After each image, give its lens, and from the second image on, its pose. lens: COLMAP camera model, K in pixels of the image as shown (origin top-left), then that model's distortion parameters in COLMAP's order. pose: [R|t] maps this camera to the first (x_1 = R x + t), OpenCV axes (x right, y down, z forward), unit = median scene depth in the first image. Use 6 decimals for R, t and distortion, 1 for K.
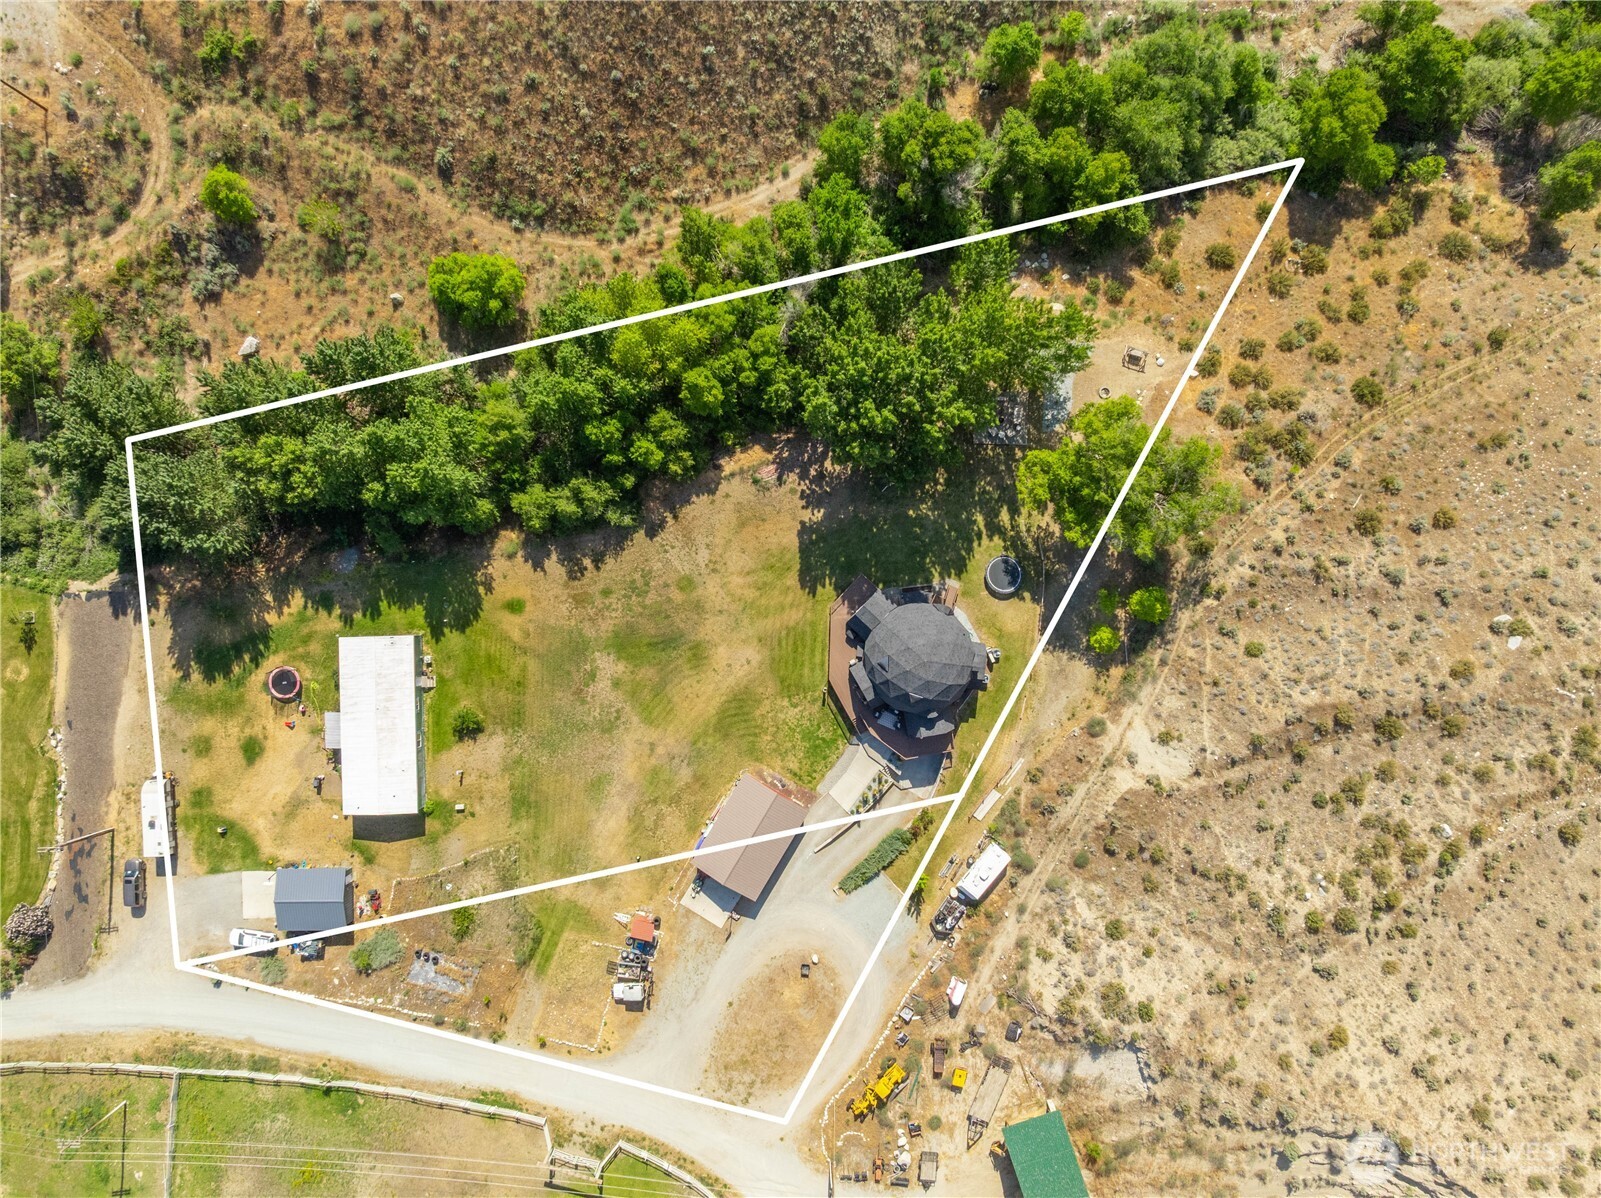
lens RADIAL K [[1129.0, 0, 807.3], [0, 1129.0, 590.1], [0, 0, 1]] dist [-0.062080, 0.028609]
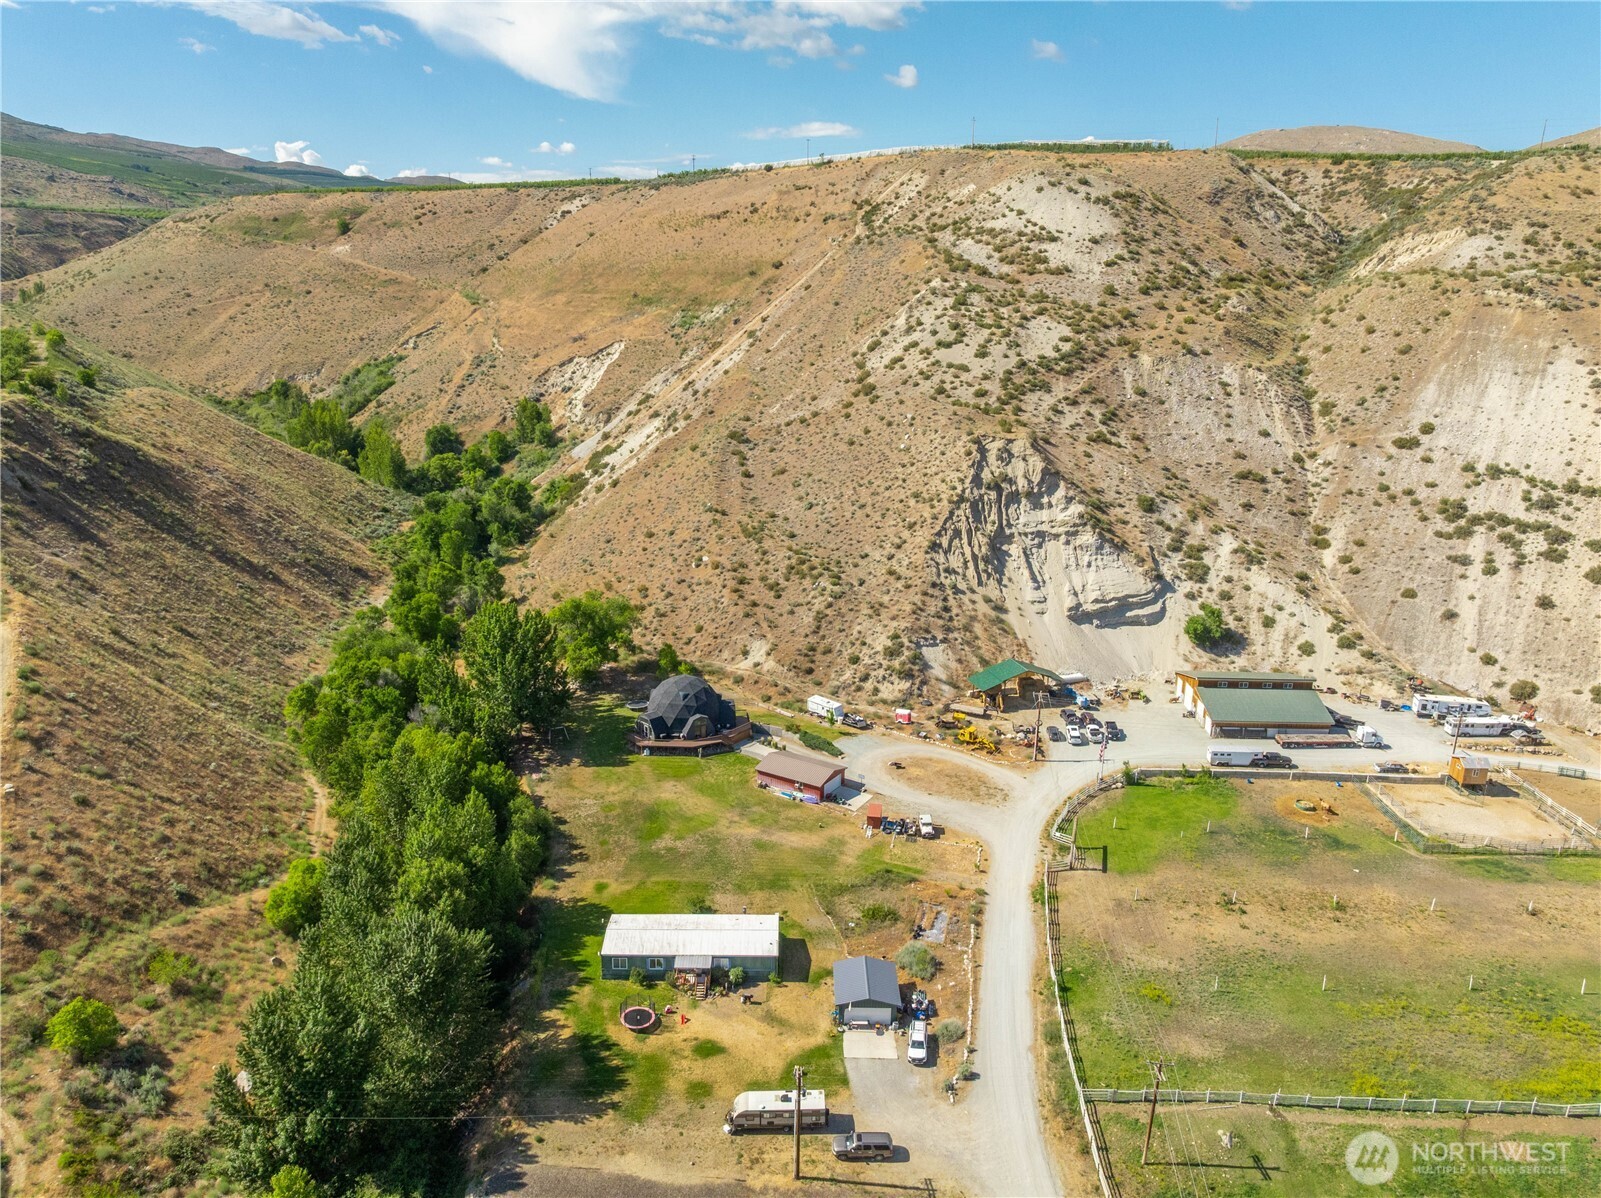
lens RADIAL K [[1129.0, 0, 807.3], [0, 1129.0, 590.1], [0, 0, 1]] dist [-0.062080, 0.028609]
pose [[0.006360, -0.273706, 0.961792, -1.281919], [0.999214, 0.039371, 0.004596, 0.207529], [-0.039124, 0.961007, 0.273742, 0.402159]]
